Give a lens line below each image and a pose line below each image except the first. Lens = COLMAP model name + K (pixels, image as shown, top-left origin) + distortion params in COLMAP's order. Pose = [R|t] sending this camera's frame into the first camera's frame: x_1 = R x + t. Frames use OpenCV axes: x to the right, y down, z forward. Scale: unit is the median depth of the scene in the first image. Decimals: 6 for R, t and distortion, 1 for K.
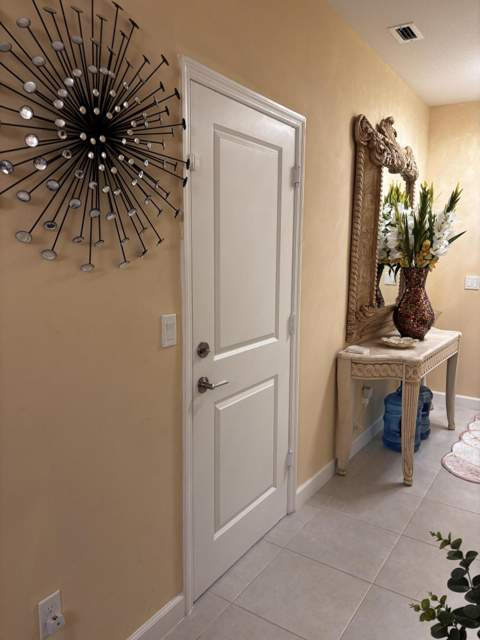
lens RADIAL K [[484.9, 0, 238.9], [0, 484.9, 320.3], [0, 0, 1]] dist [0.028634, -0.012009]
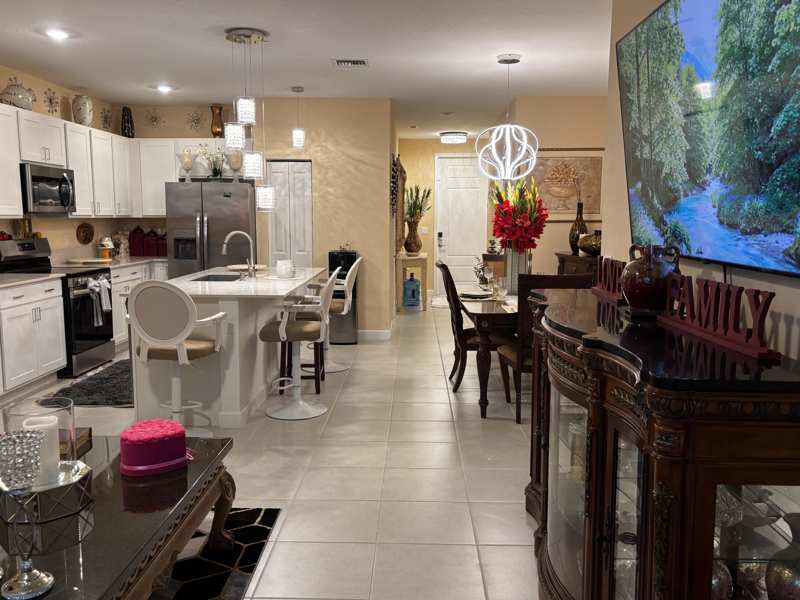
lens RADIAL K [[678.4, 0, 403.2], [0, 678.4, 299.9], [0, 0, 1]] dist [0.018238, 0.004253]
pose [[0.837526, -0.067994, 0.542150, -1.469803], [0.073900, 0.997206, 0.010903, 0.222607], [-0.541377, 0.030934, 0.840211, -1.661633]]
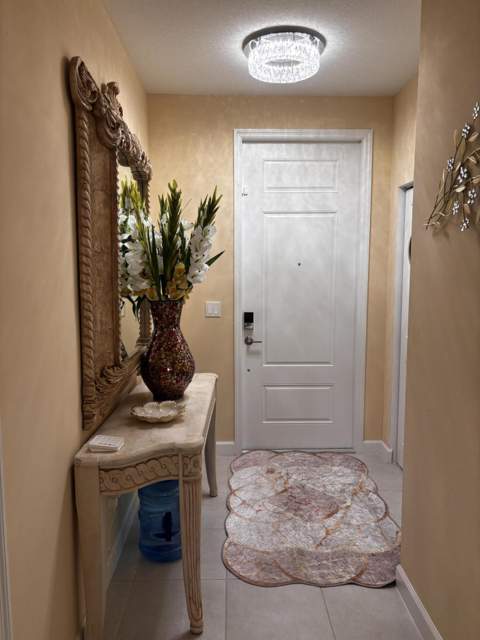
lens RADIAL K [[484.9, 0, 240.2], [0, 484.9, 320.5], [0, 0, 1]] dist [0.028634, -0.012009]
pose [[0.816298, -0.074498, 0.572806, 0.041824], [0.085758, 0.996289, 0.007362, -0.080160], [-0.571229, 0.043113, 0.819658, 0.379106]]
